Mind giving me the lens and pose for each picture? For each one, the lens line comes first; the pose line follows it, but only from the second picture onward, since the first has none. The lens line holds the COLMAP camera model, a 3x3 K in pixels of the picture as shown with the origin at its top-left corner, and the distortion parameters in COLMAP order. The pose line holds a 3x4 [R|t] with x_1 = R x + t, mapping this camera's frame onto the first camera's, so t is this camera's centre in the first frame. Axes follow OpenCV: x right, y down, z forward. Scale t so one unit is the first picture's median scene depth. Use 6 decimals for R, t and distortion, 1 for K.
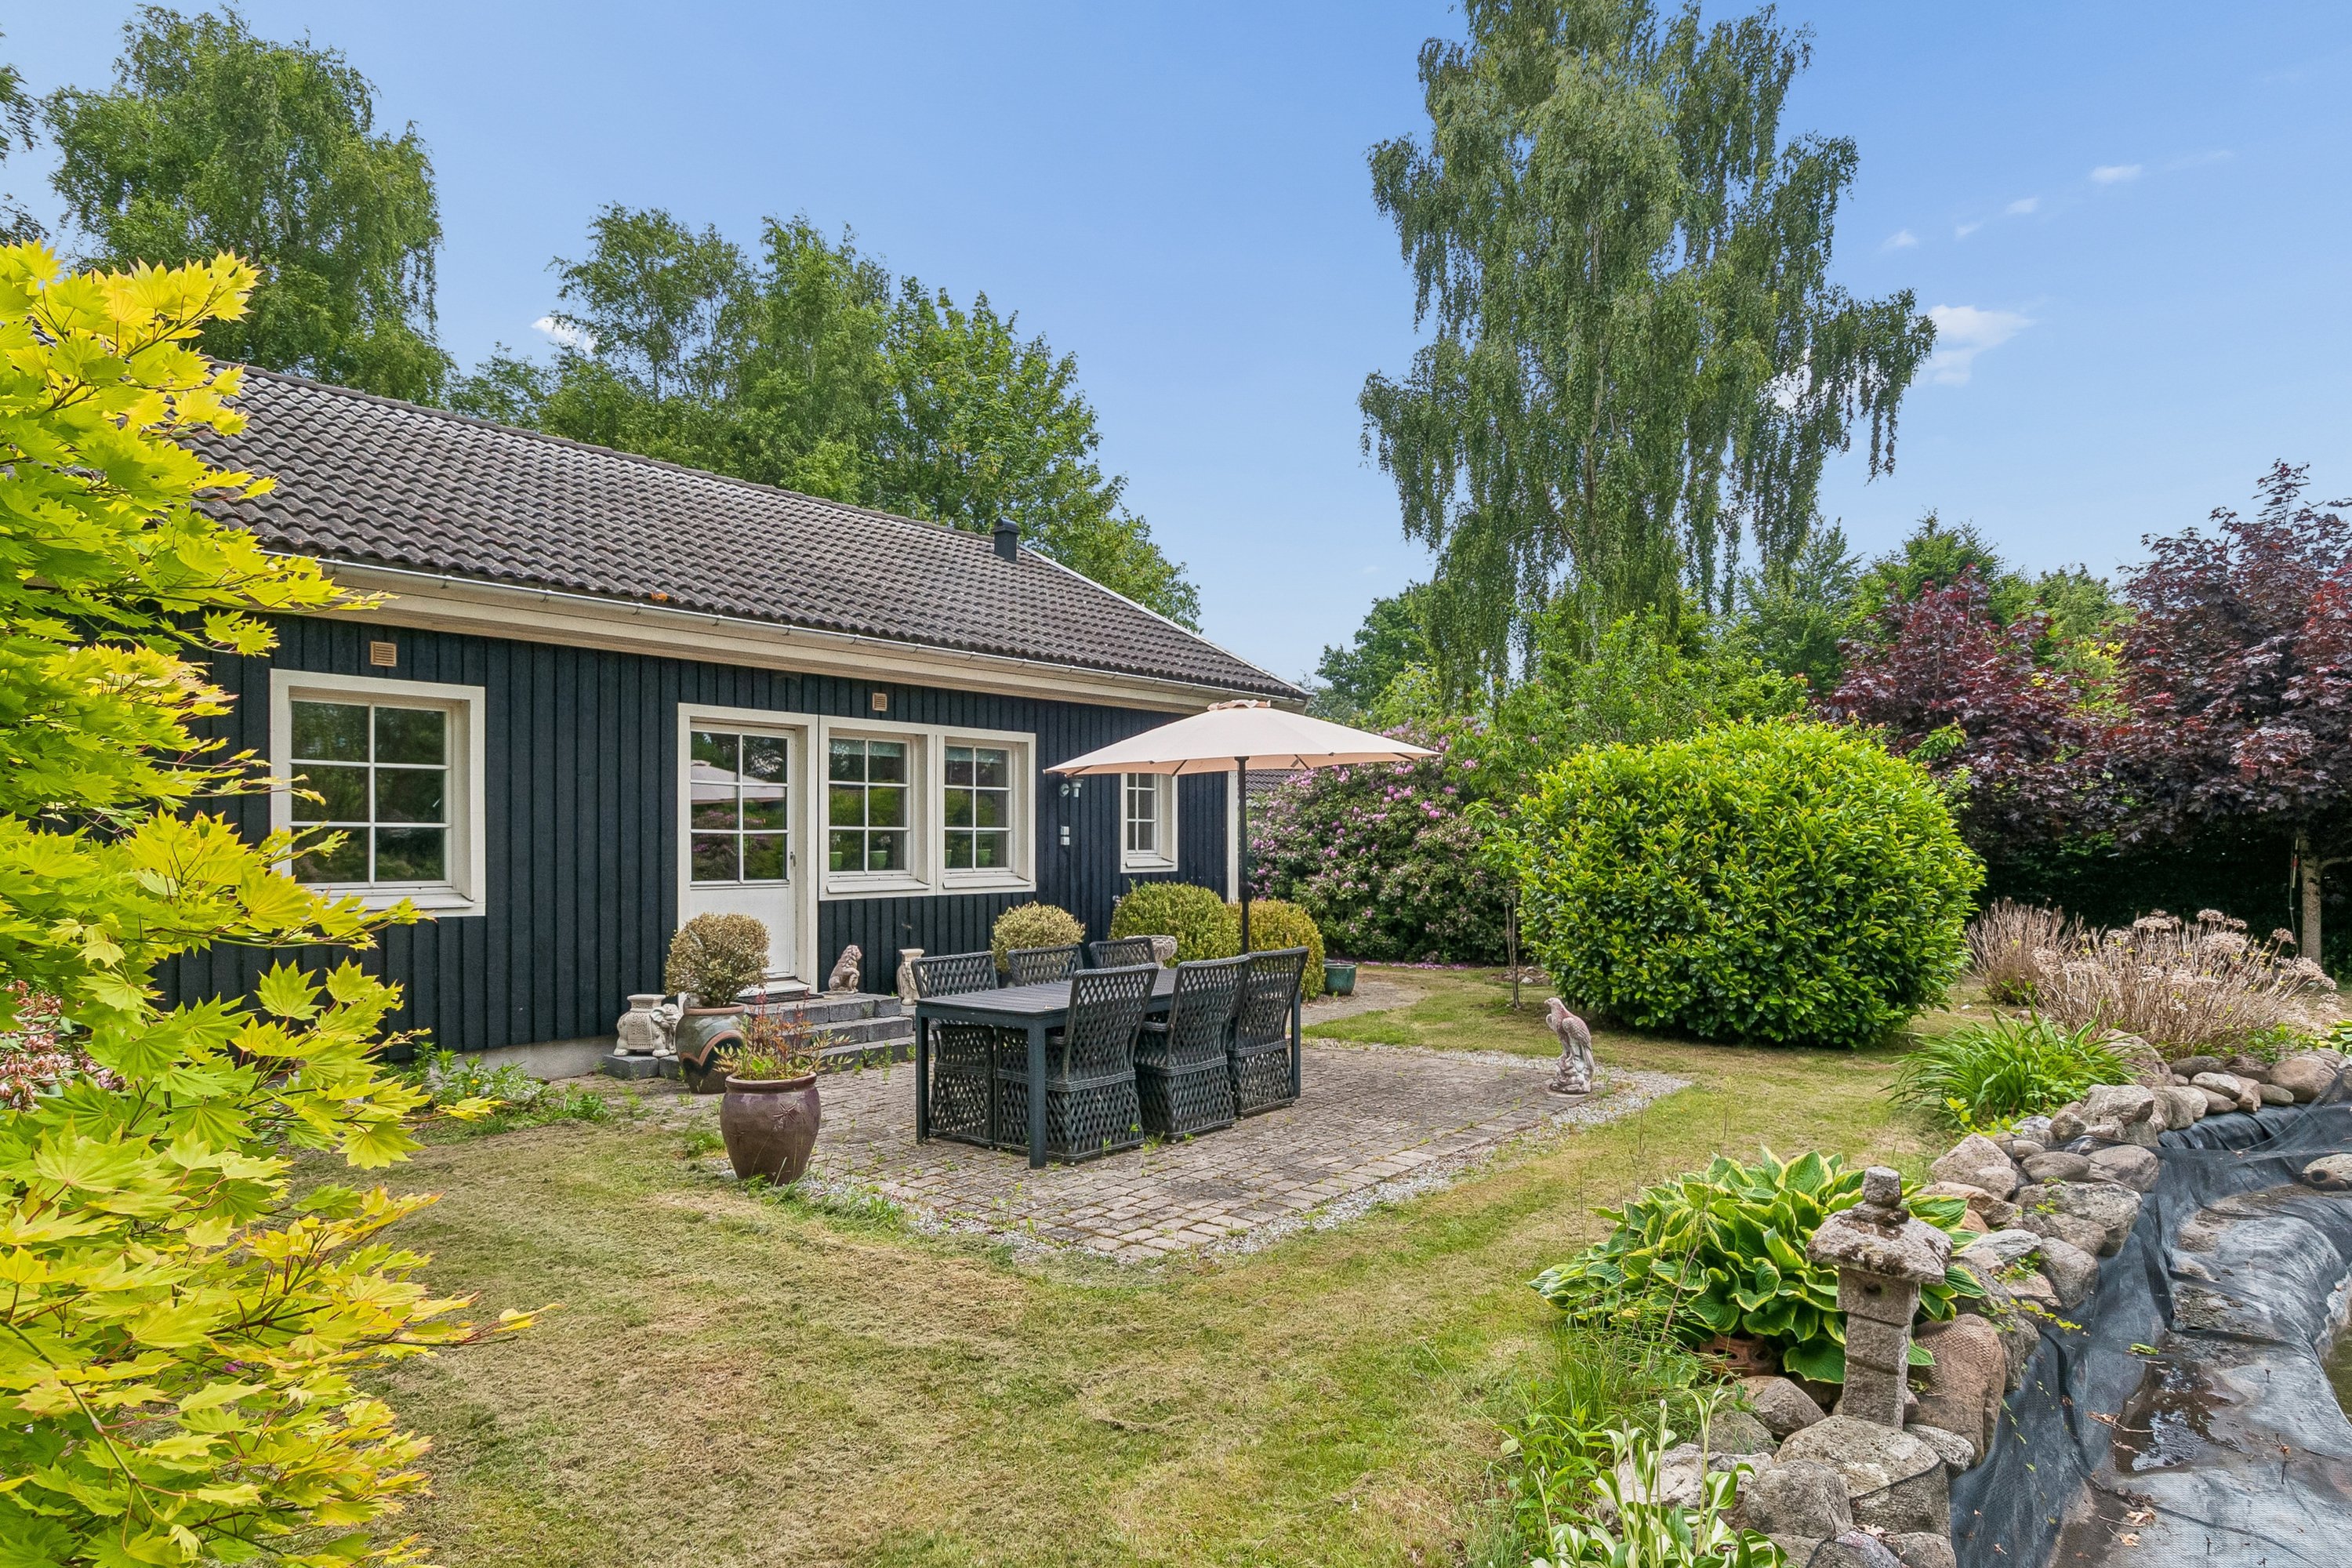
lens RADIAL K [[1321.8, 0, 1176.4], [0, 1321.8, 825.9], [0, 0, 1]] dist [0.000333, -0.000173]
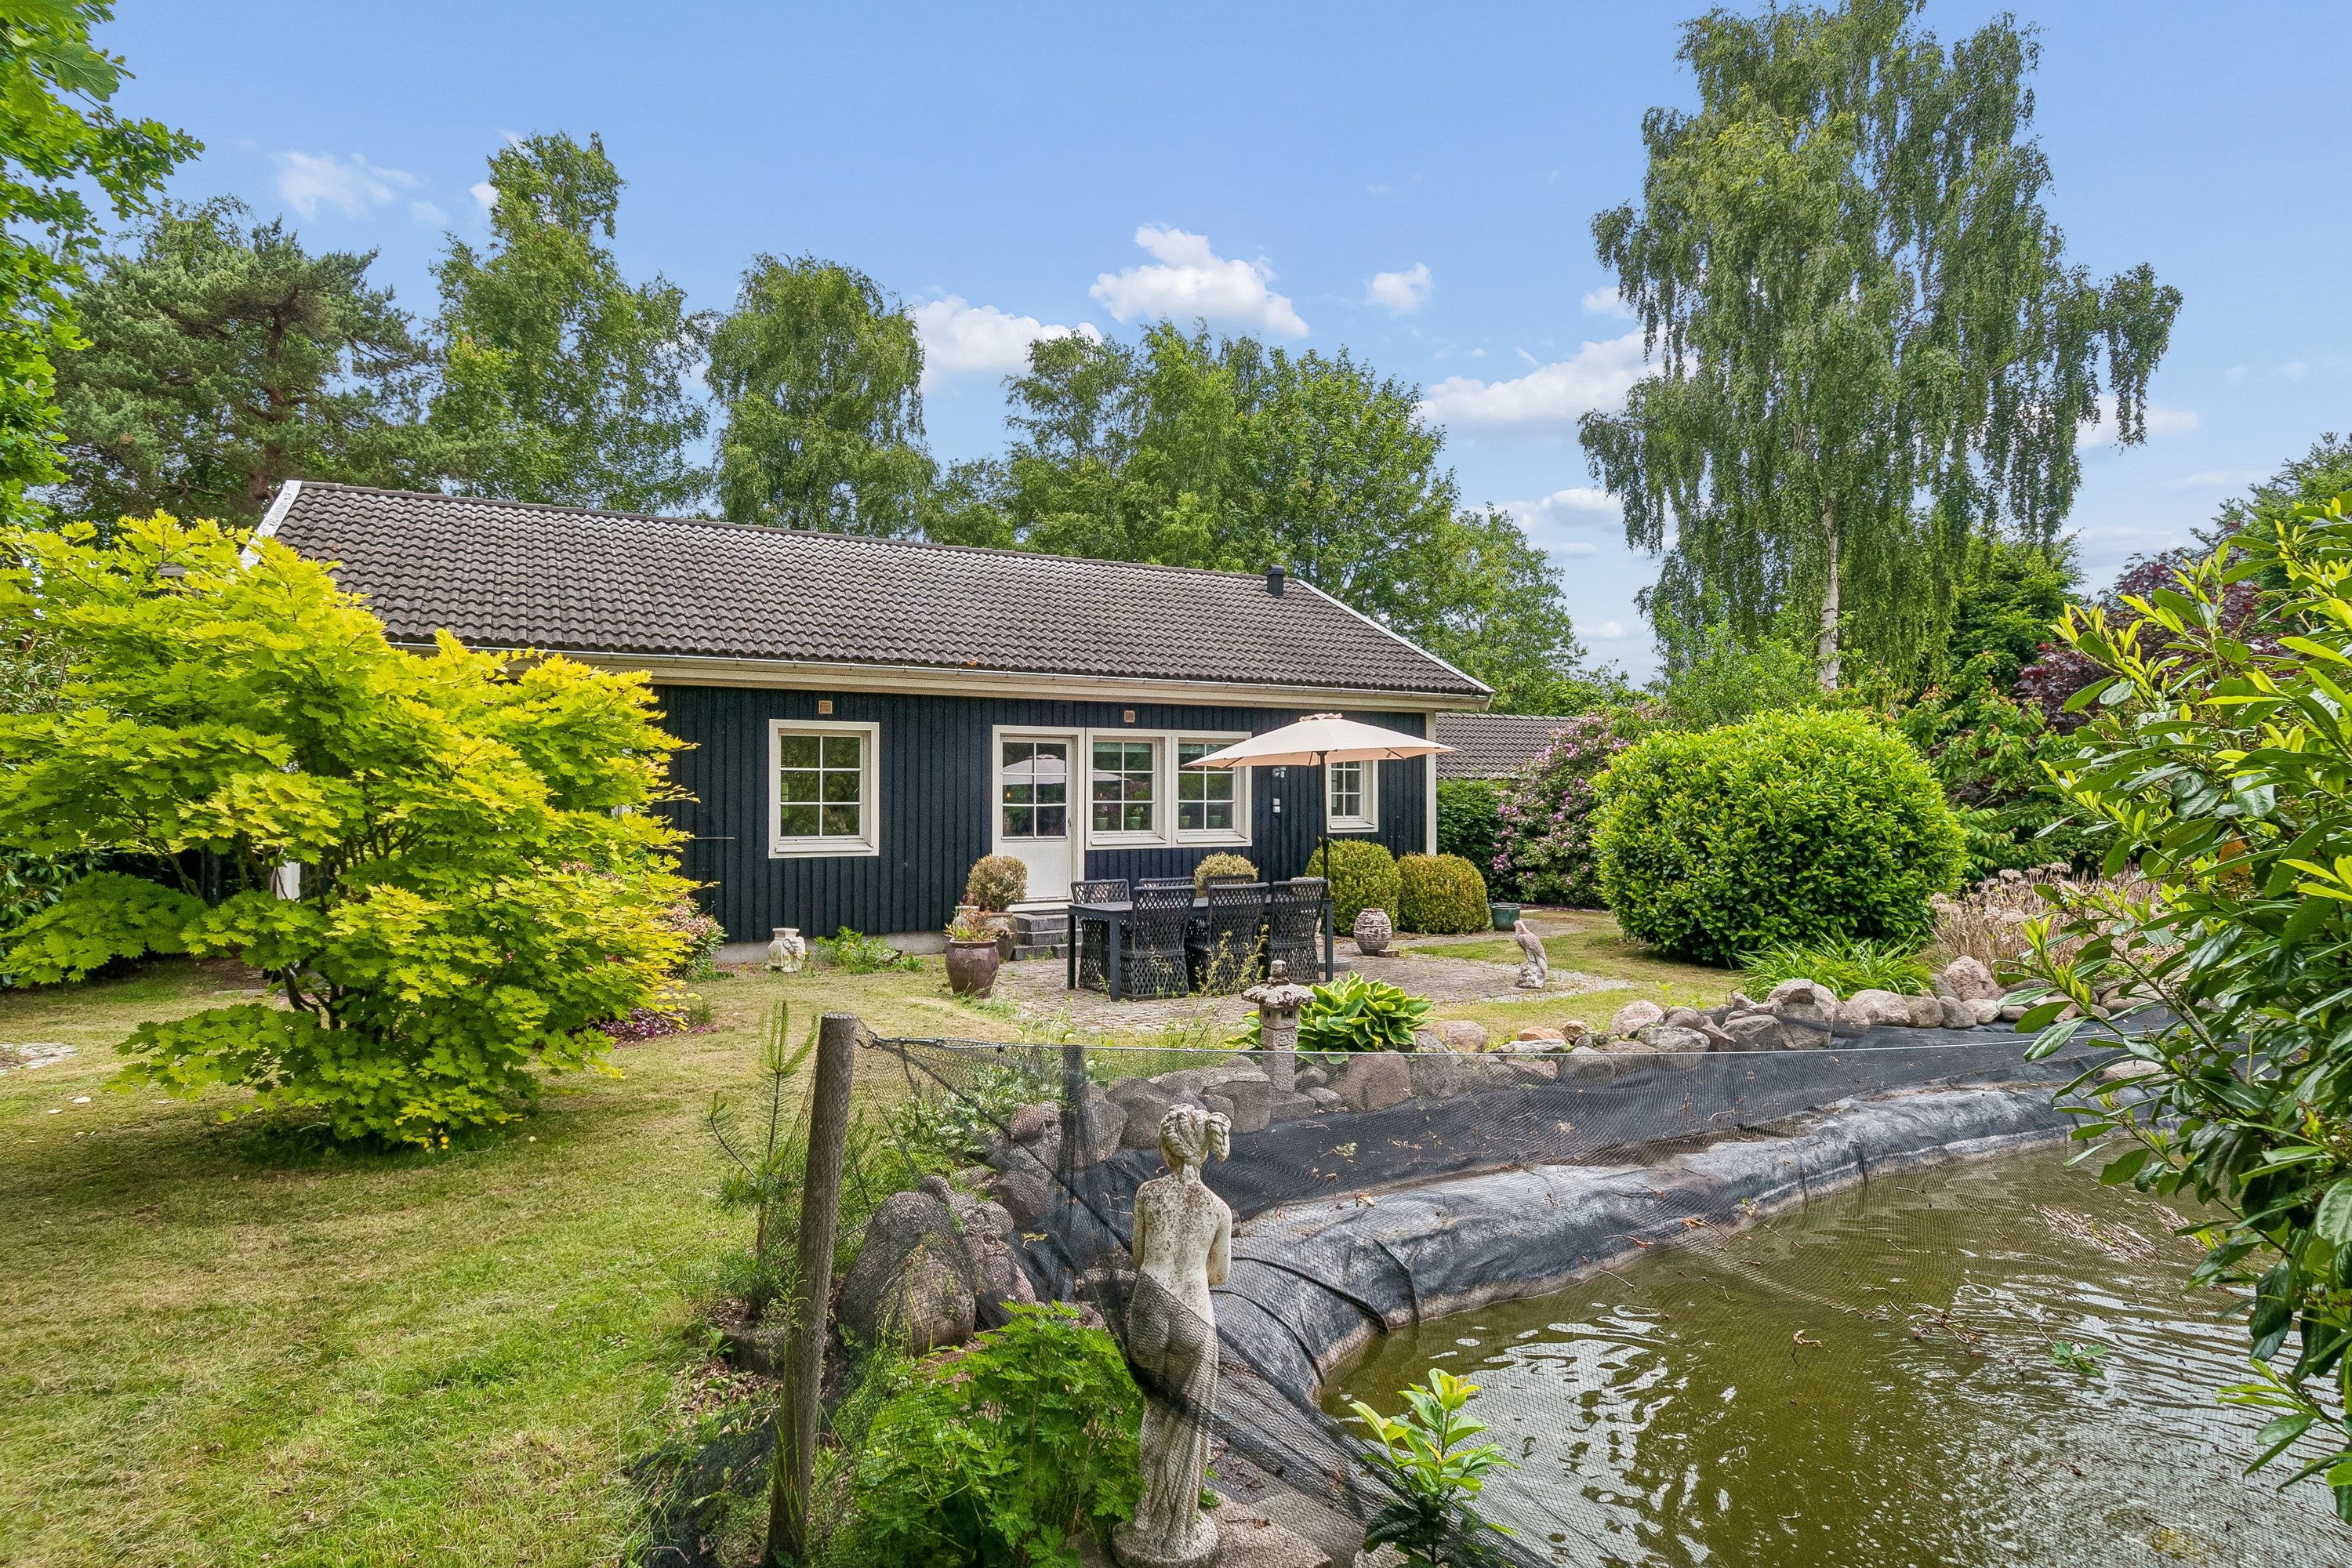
lens RADIAL K [[1252.9, 0, 1139.6], [0, 1252.9, 718.5], [0, 0, 1]] dist [-0.002299, -0.001252]
pose [[0.926569, -0.032697, -0.374700, 0.314821], [0.010757, 0.998110, -0.060496, -0.006540], [0.375970, 0.052024, 0.925170, -0.295890]]
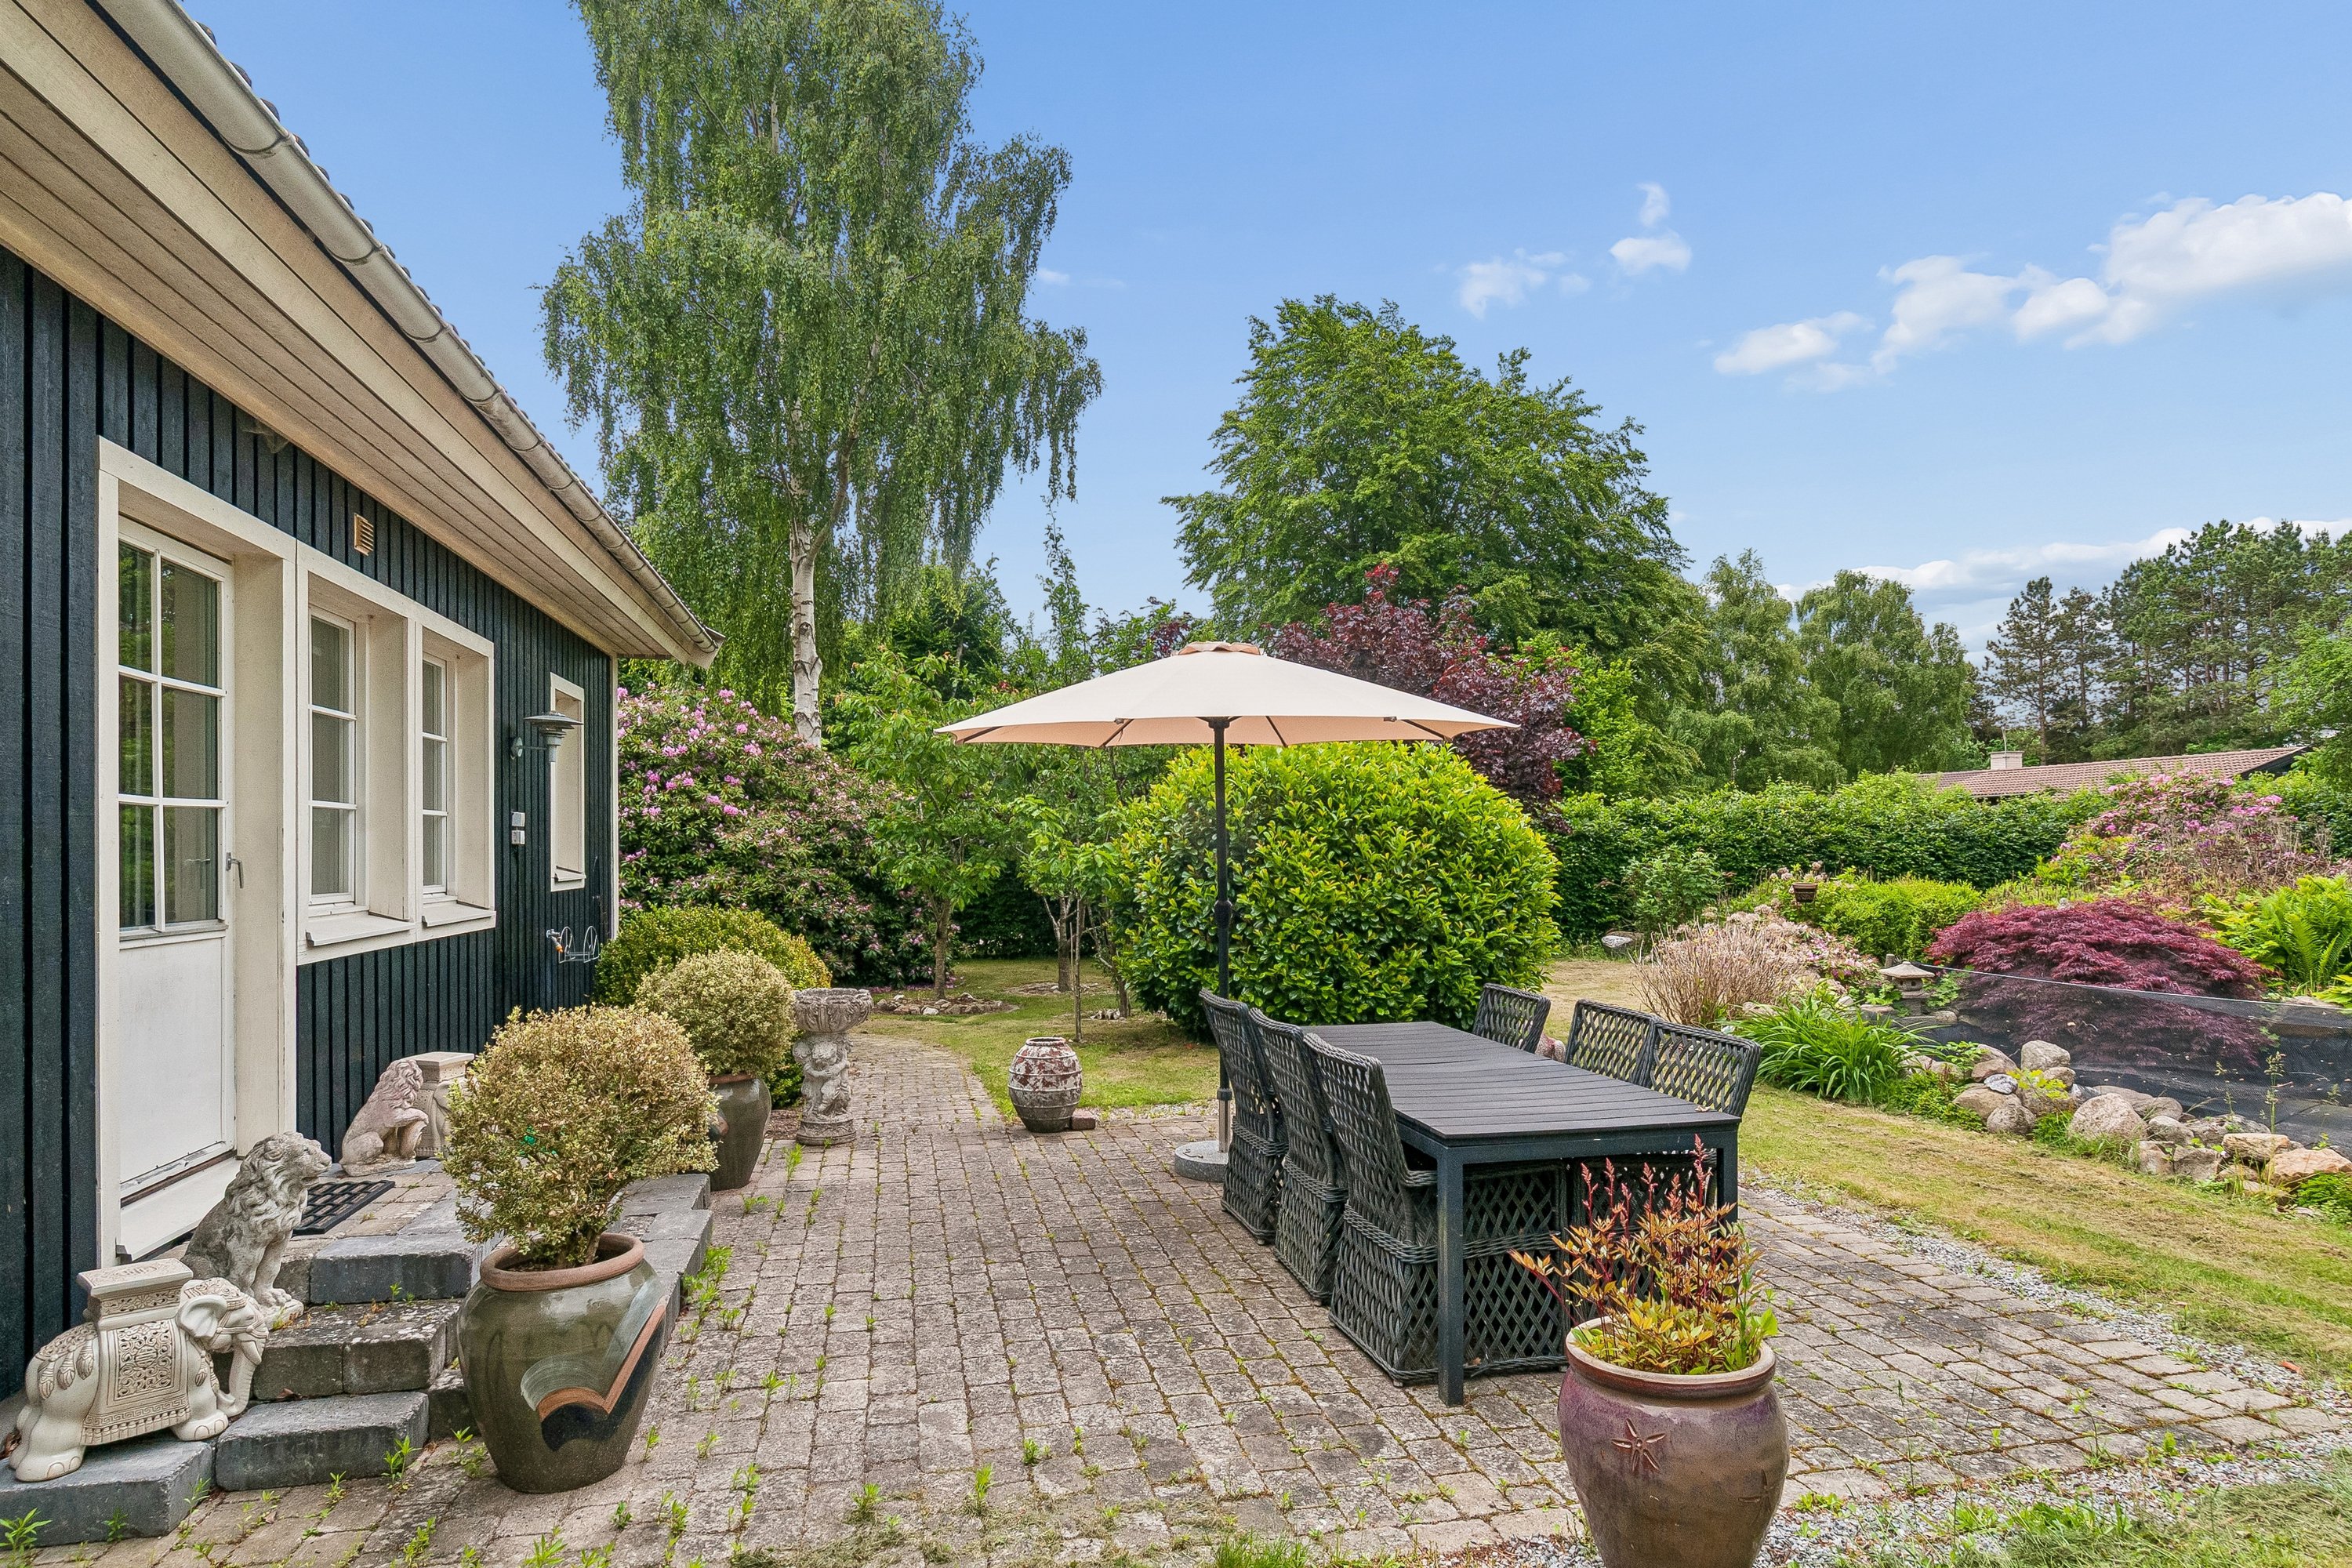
lens RADIAL K [[1330.0, 0, 1214.8], [0, 1330.0, 859.3], [0, 0, 1]] dist [0.002801, -0.023917]
pose [[0.589966, 0.001531, 0.807427, -0.421225], [-0.015890, 0.999827, 0.009714, 0.012329], [-0.807272, -0.018561, 0.589888, 0.479422]]
